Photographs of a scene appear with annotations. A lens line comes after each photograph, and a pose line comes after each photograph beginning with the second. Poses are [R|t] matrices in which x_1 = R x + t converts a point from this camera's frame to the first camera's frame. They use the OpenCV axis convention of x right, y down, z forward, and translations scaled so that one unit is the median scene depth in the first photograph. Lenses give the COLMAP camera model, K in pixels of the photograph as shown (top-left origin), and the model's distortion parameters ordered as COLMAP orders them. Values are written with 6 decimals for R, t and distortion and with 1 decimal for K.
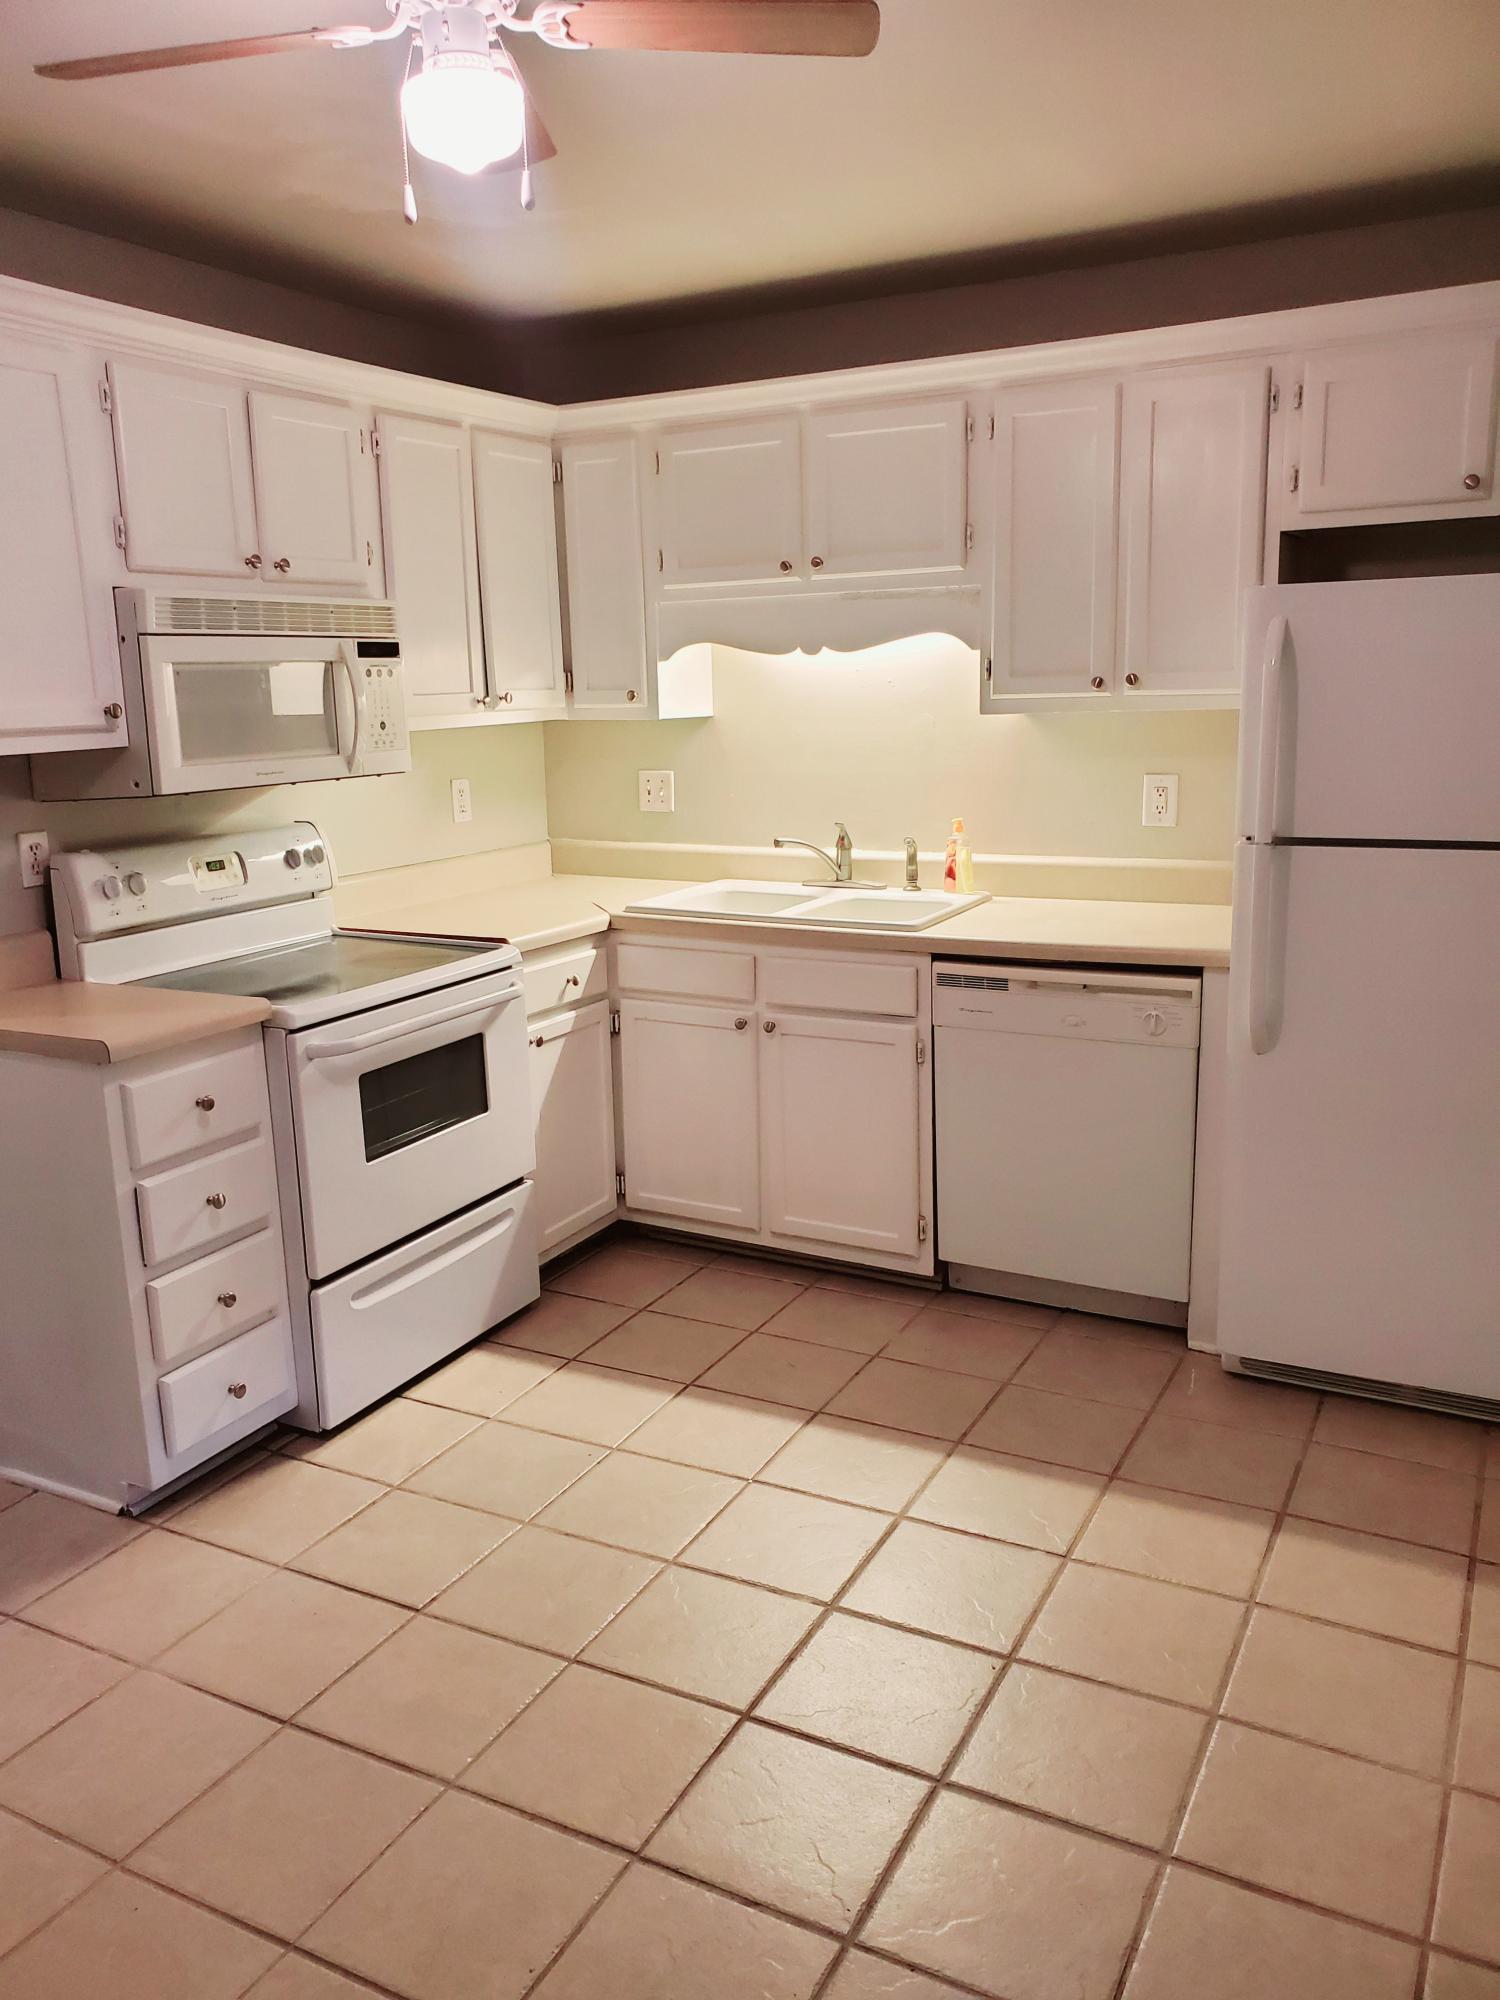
lens RADIAL K [[1567.4, 0, 724.9], [0, 1567.4, 1013.1], [0, 0, 1]] dist [0.038513, -0.022673]
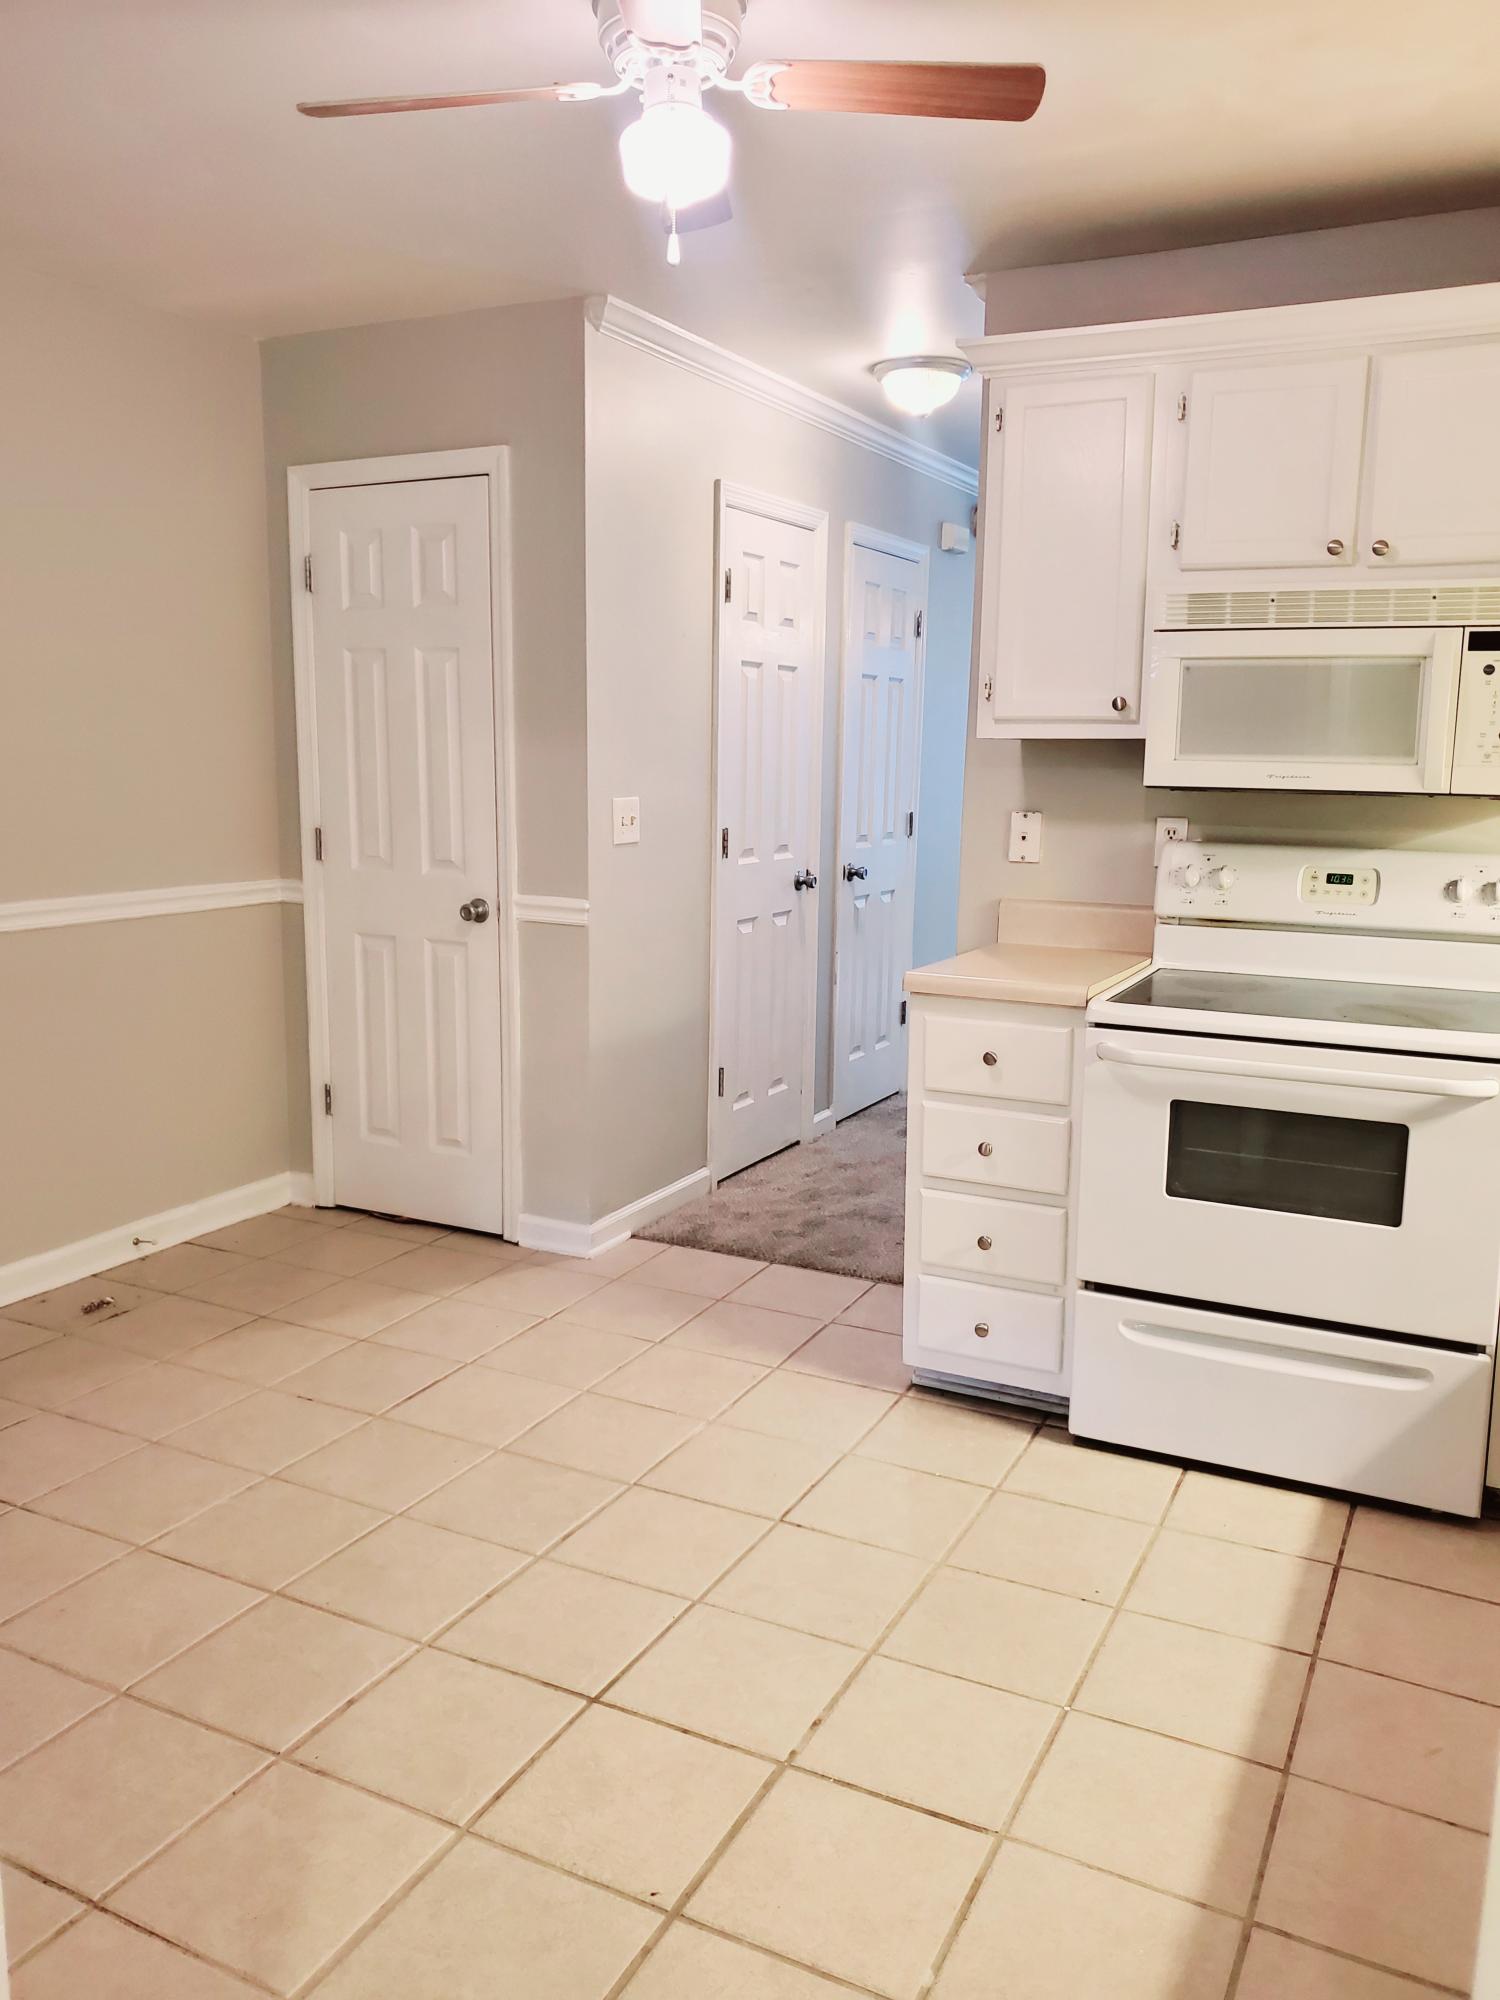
lens RADIAL K [[1567.4, 0, 754.9], [0, 1567.4, 1003.3], [0, 0, 1]] dist [0.038513, -0.022673]
pose [[0.024583, 0.192649, -0.980960, 0.567981], [-0.225509, 0.957033, 0.182298, -0.110214], [0.973931, 0.216734, 0.066971, 0.592805]]
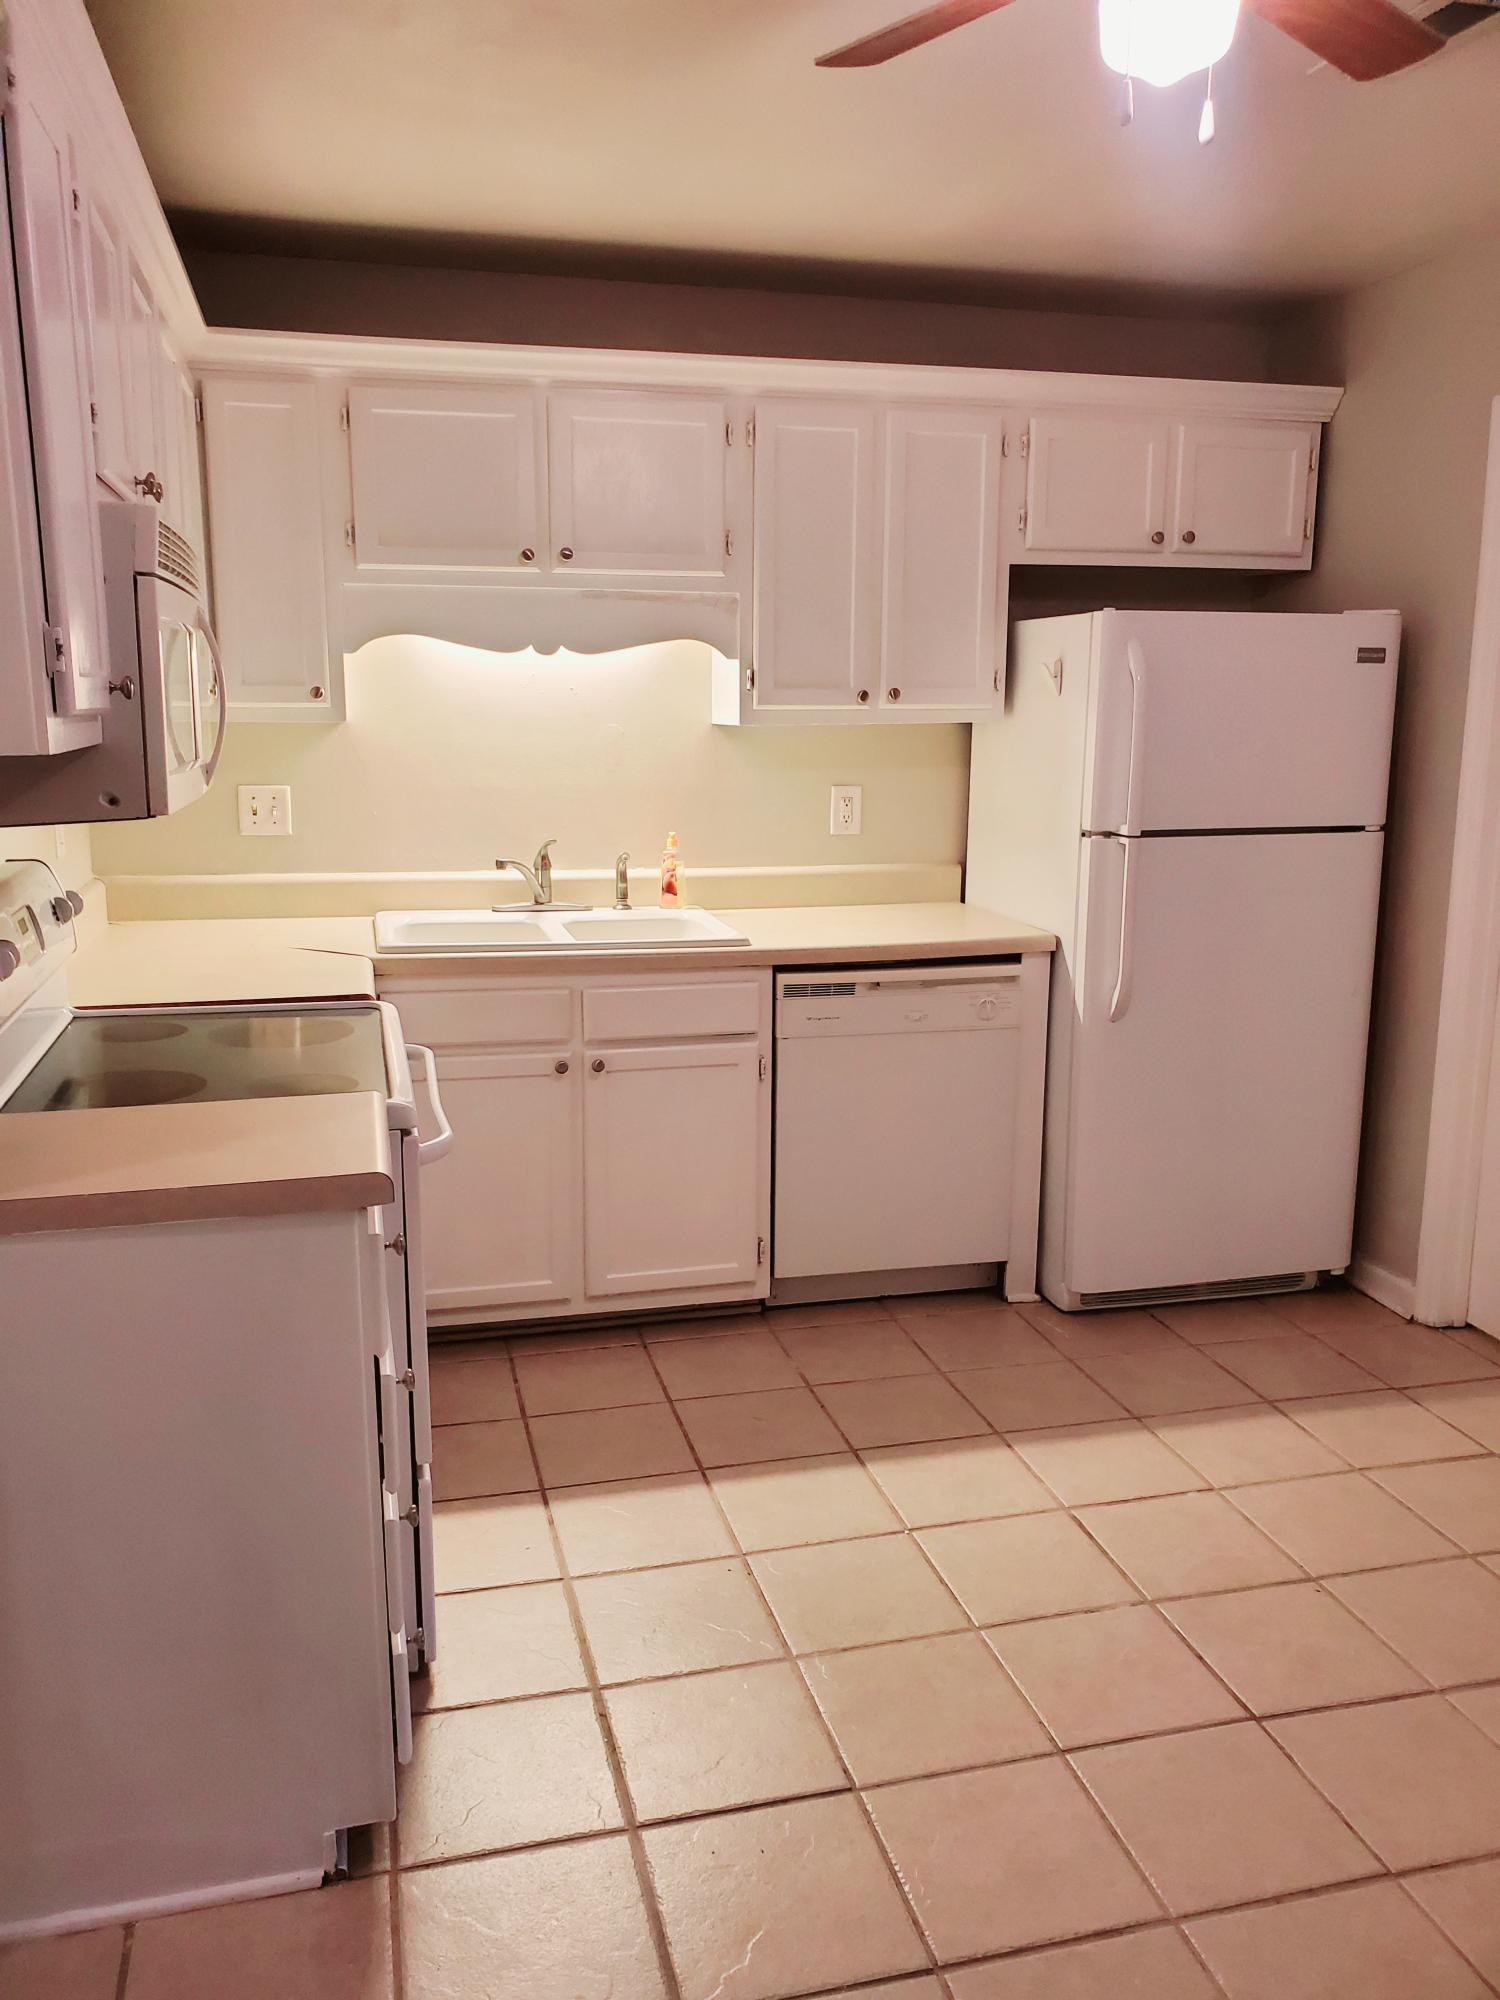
lens RADIAL K [[1567.4, 0, 750.6], [0, 1567.4, 1003.1], [0, 0, 1]] dist [0.038513, -0.022673]
pose [[0.730905, -0.099966, 0.675118, -0.530047], [0.118631, 0.992765, 0.018566, -0.034323], [-0.672090, 0.066520, 0.737476, 0.287280]]
